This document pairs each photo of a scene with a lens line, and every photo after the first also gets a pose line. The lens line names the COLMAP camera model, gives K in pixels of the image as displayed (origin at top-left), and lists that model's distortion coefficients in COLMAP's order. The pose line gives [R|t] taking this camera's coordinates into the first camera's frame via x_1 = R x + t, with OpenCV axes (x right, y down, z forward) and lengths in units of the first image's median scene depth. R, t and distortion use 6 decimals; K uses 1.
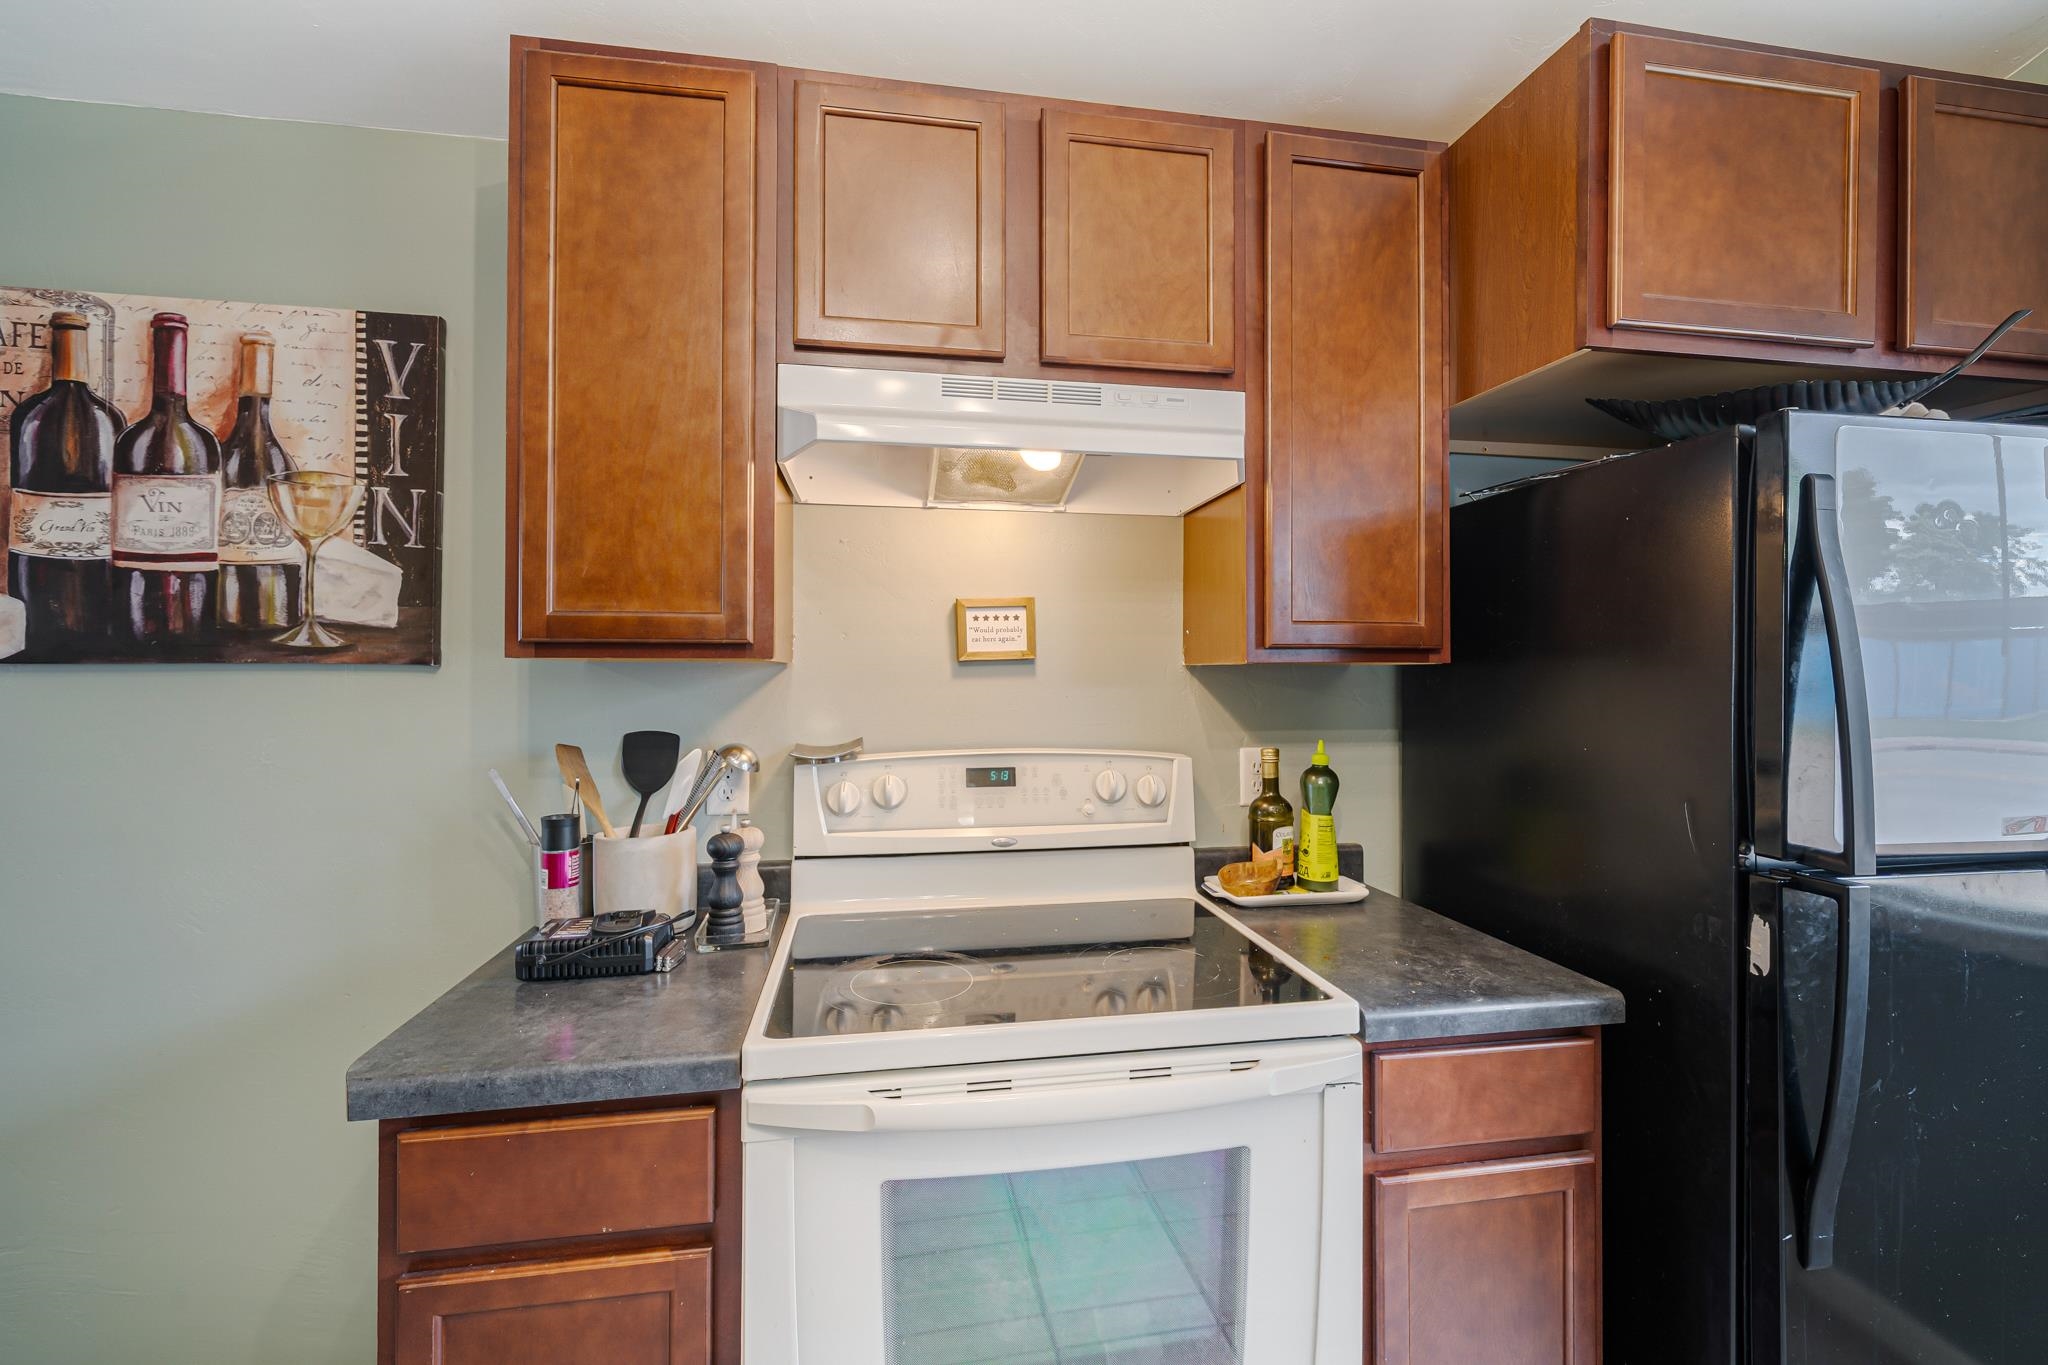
lens RADIAL K [[863.5, 0, 1046.3], [0, 863.5, 664.0], [0, 0, 1]] dist [-0.004985, 0.001047]
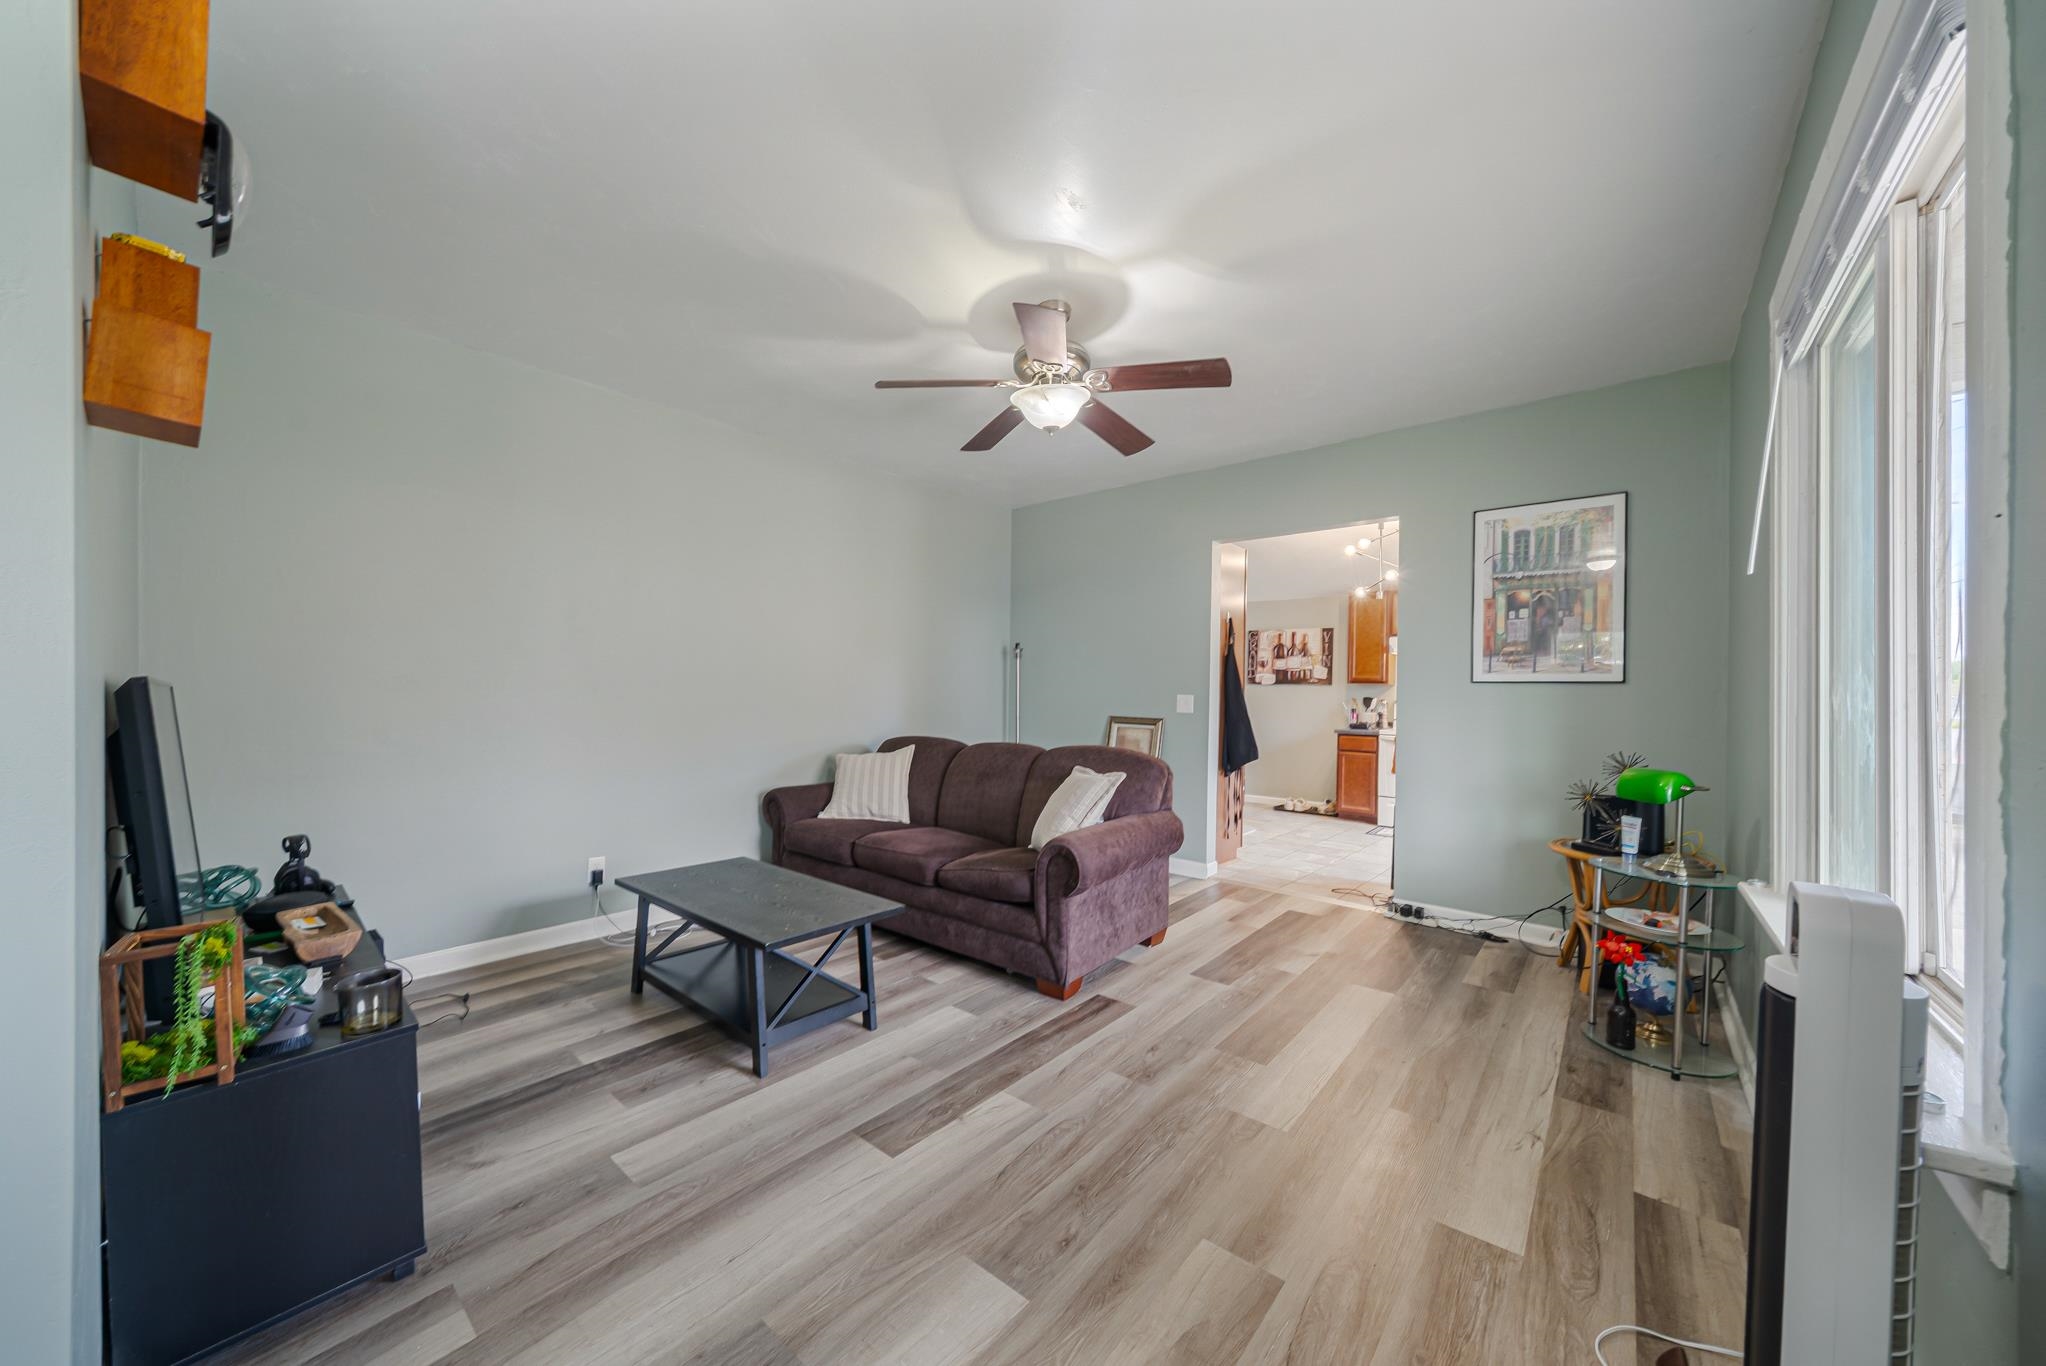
lens RADIAL K [[726.0, 0, 1019.7], [0, 726.0, 692.3], [0, 0, 1]] dist [-0.000619, -0.000844]
pose [[0.646333, 0.008654, -0.763007, 1.853291], [0.000111, 0.999935, 0.011435, -0.005745], [0.763056, -0.007475, 0.646289, -4.167620]]
